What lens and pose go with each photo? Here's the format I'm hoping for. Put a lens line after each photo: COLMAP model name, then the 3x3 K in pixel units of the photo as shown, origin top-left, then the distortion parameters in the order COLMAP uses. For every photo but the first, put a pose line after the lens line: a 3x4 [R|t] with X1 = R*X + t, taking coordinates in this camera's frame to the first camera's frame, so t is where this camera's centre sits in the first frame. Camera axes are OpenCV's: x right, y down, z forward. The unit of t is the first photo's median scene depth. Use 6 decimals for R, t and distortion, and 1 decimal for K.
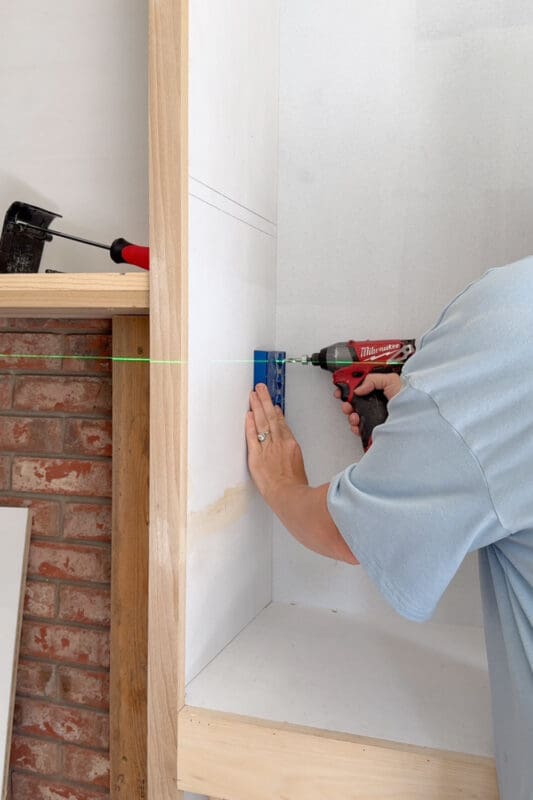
lens RADIAL K [[737.5, 0, 266.5], [0, 737.5, 400.0], [0, 0, 1]] dist [0.131399, -0.253007]
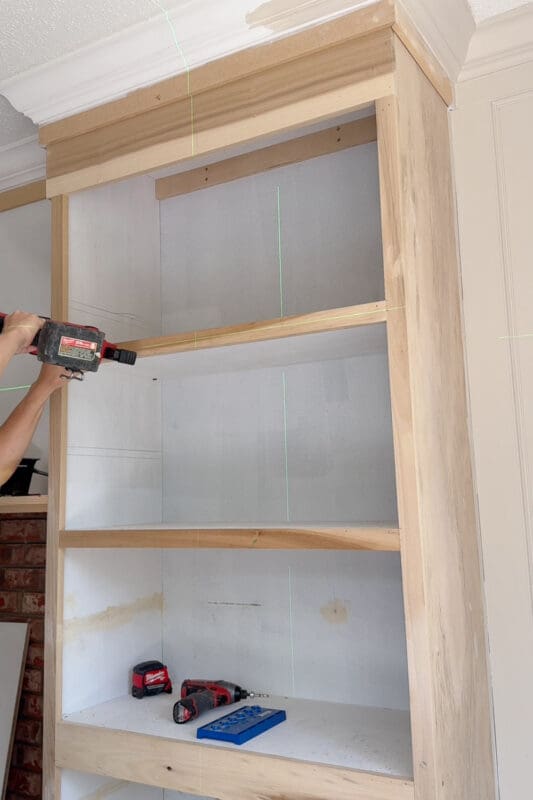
lens RADIAL K [[686.9, 0, 266.5], [0, 686.9, 400.0], [0, 0, 1]] dist [0.005542, -0.007301]
pose [[0.983863, -0.067034, -0.165890, 0.511265], [0.030645, 0.976598, -0.212879, -0.002714], [0.176278, 0.204360, 0.962893, -0.522961]]
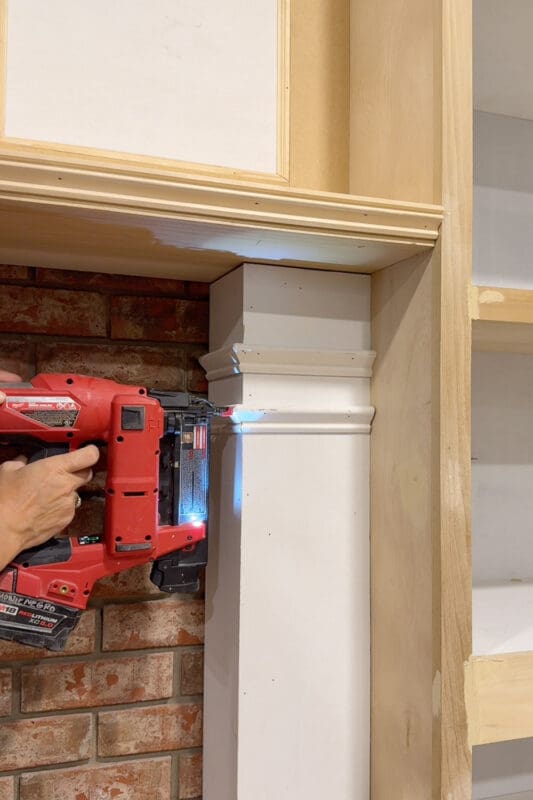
lens RADIAL K [[737.5, 0, 266.5], [0, 737.5, 400.0], [0, 0, 1]] dist [0.131399, -0.253007]
pose [[0.796546, 0.017305, 0.604330, -0.621497], [0.040150, 0.995869, -0.081437, 0.100802], [-0.603243, 0.089132, 0.792561, 0.248055]]
